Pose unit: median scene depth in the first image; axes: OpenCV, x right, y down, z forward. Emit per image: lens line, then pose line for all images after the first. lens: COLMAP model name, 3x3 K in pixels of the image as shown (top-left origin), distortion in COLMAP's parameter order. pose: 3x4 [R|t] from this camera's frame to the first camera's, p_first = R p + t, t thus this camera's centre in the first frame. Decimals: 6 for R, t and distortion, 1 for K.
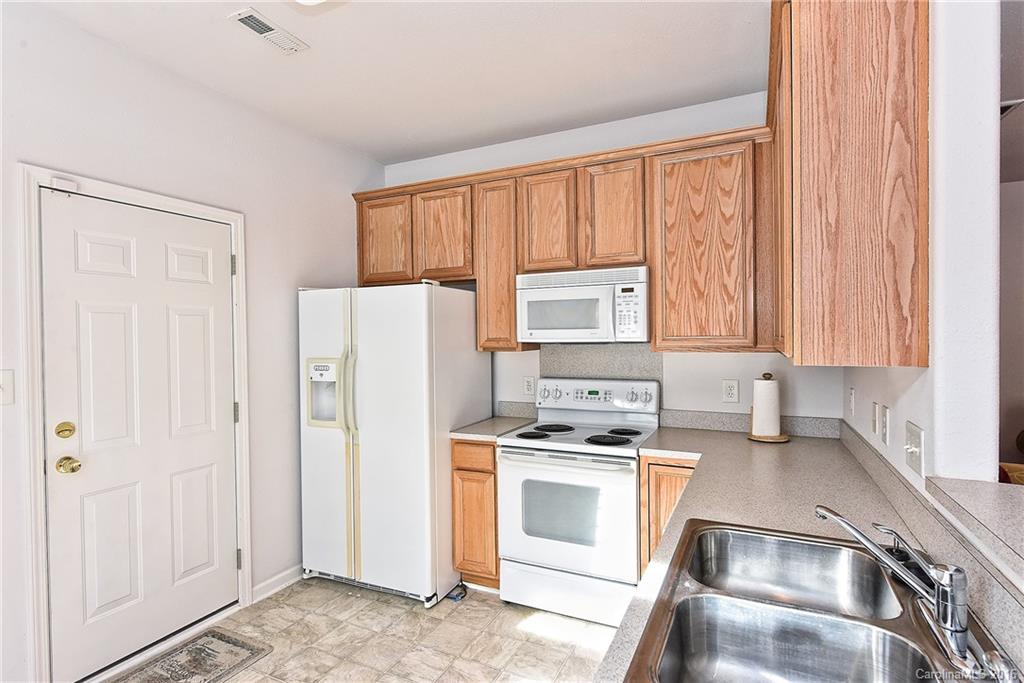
lens RADIAL K [[510.8, 0, 514.1], [0, 510.8, 340.7], [0, 0, 1]] dist [0.000988, -0.003194]
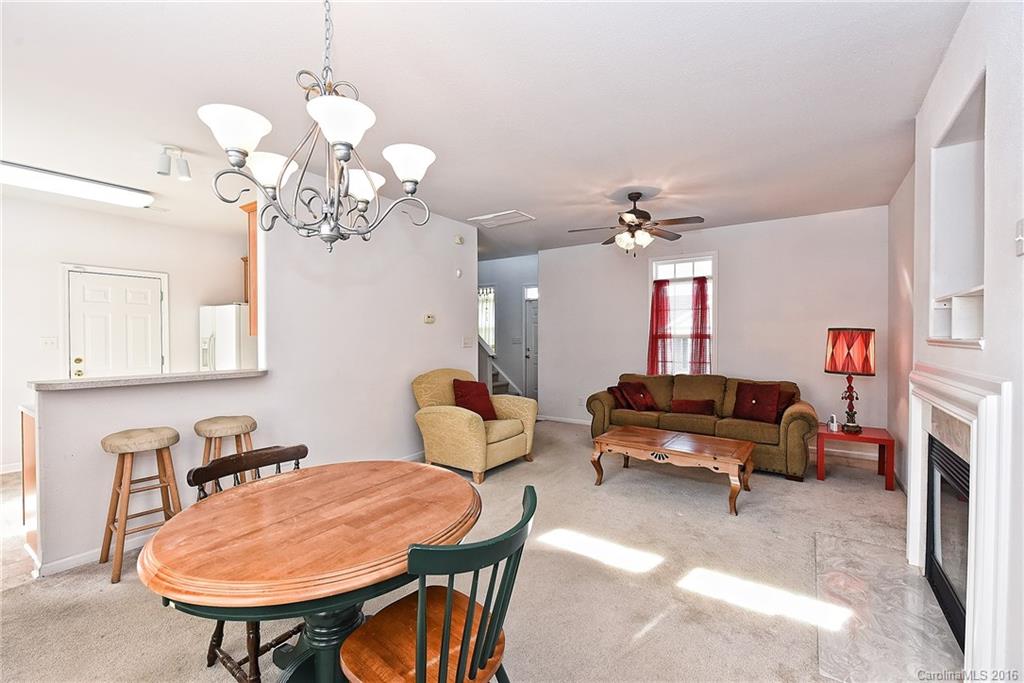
lens RADIAL K [[431.0, 0, 512.0], [0, 431.0, 342.1], [0, 0, 1]] dist [0.001186, 0.000176]
pose [[0.988116, 0.012699, -0.153183, 1.347361], [-0.011768, 0.999906, 0.006987, 0.026264], [0.153257, -0.005101, 0.988173, -0.701565]]
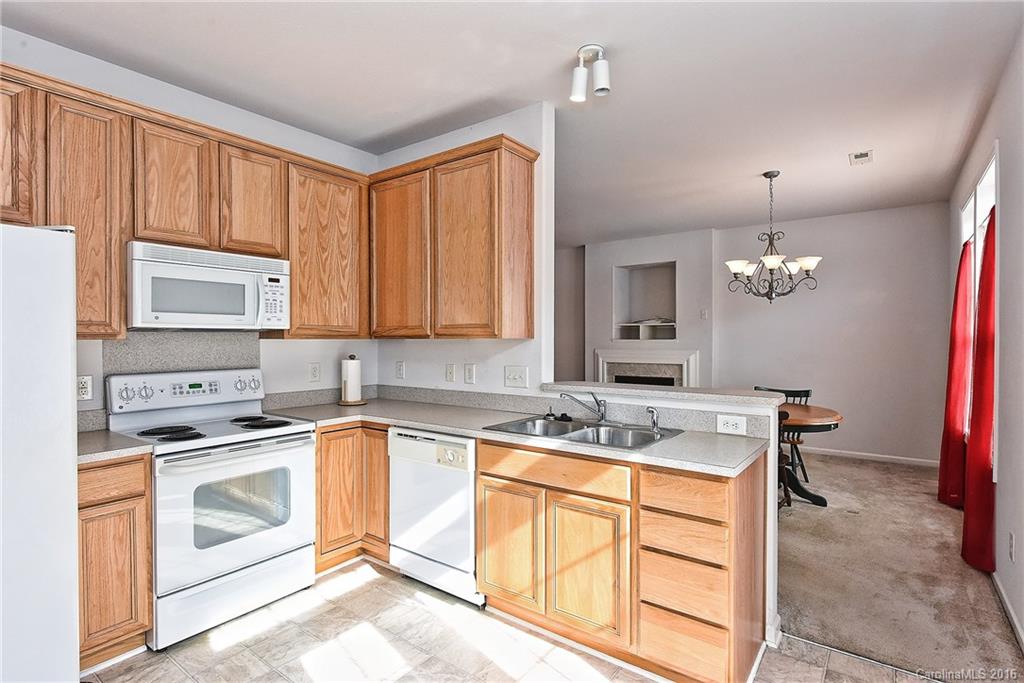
lens RADIAL K [[510.8, 0, 514.5], [0, 510.8, 339.8], [0, 0, 1]] dist [0.000988, -0.003194]
pose [[0.191071, 0.007124, 0.981550, -0.722590], [0.008510, 0.999924, -0.008914, 0.038141], [-0.981539, 0.010056, 0.190996, 0.311580]]
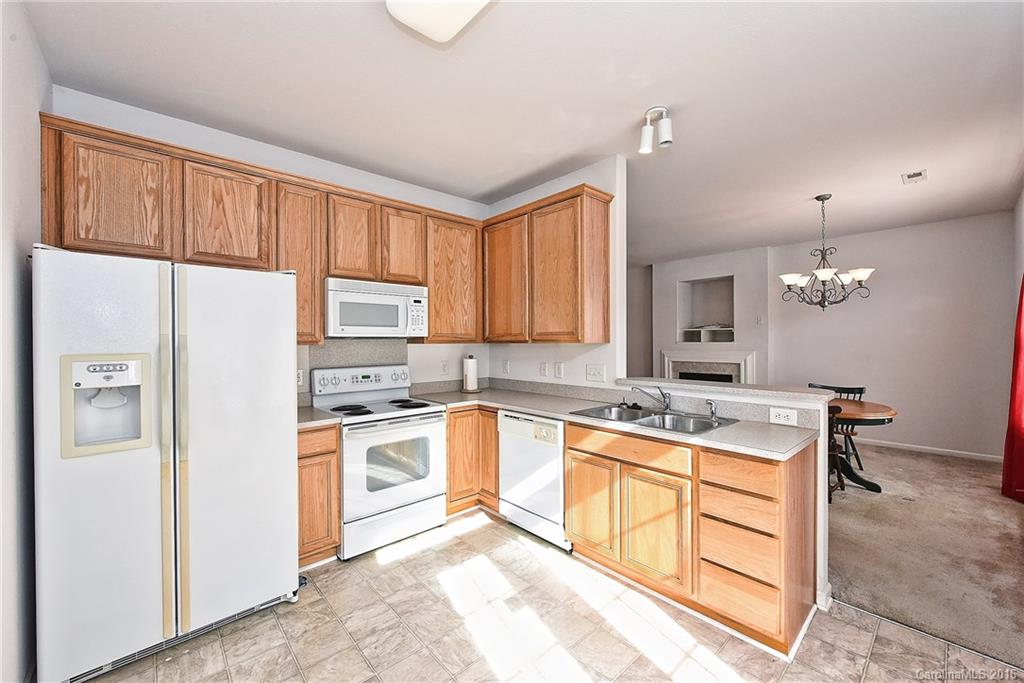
lens RADIAL K [[406.1, 0, 514.0], [0, 406.1, 340.1], [0, 0, 1]] dist [0.001100, -0.002053]
pose [[0.375832, 0.010604, 0.926627, -0.756205], [0.009614, 0.999836, -0.015341, 0.032288], [-0.926638, 0.014674, 0.375669, 0.307597]]
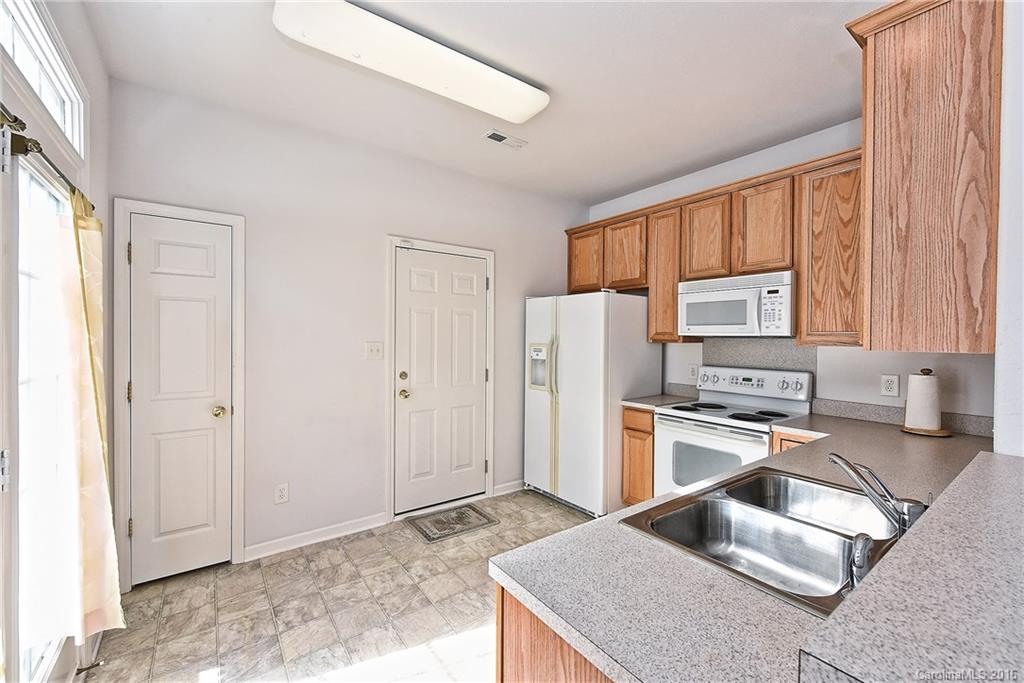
lens RADIAL K [[419.8, 0, 512.6], [0, 419.8, 340.4], [0, 0, 1]] dist [-0.002672, -0.001568]
pose [[0.879988, 0.024104, -0.474384, 0.156224], [-0.023832, 0.999694, 0.006587, 0.020233], [0.474398, 0.005509, 0.880293, -0.130322]]
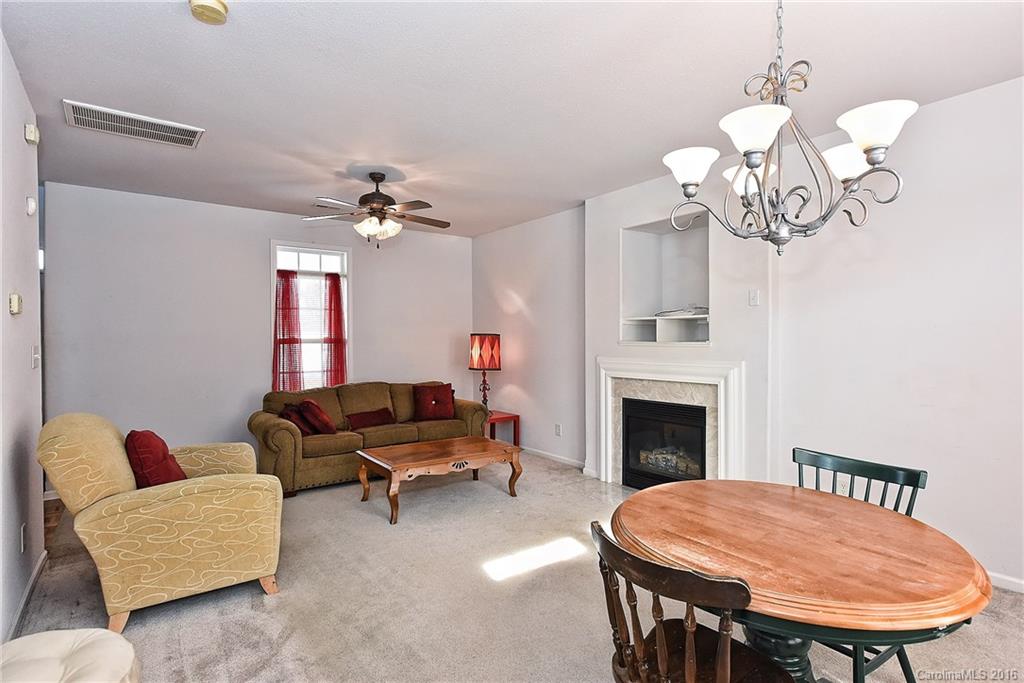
lens RADIAL K [[510.8, 0, 519.2], [0, 510.8, 342.1], [0, 0, 1]] dist [0.000988, -0.003194]
pose [[0.462276, 0.001737, 0.886734, 0.394751], [0.006196, 0.999967, -0.005190, 0.023838], [-0.886714, 0.007893, 0.462250, -0.221121]]
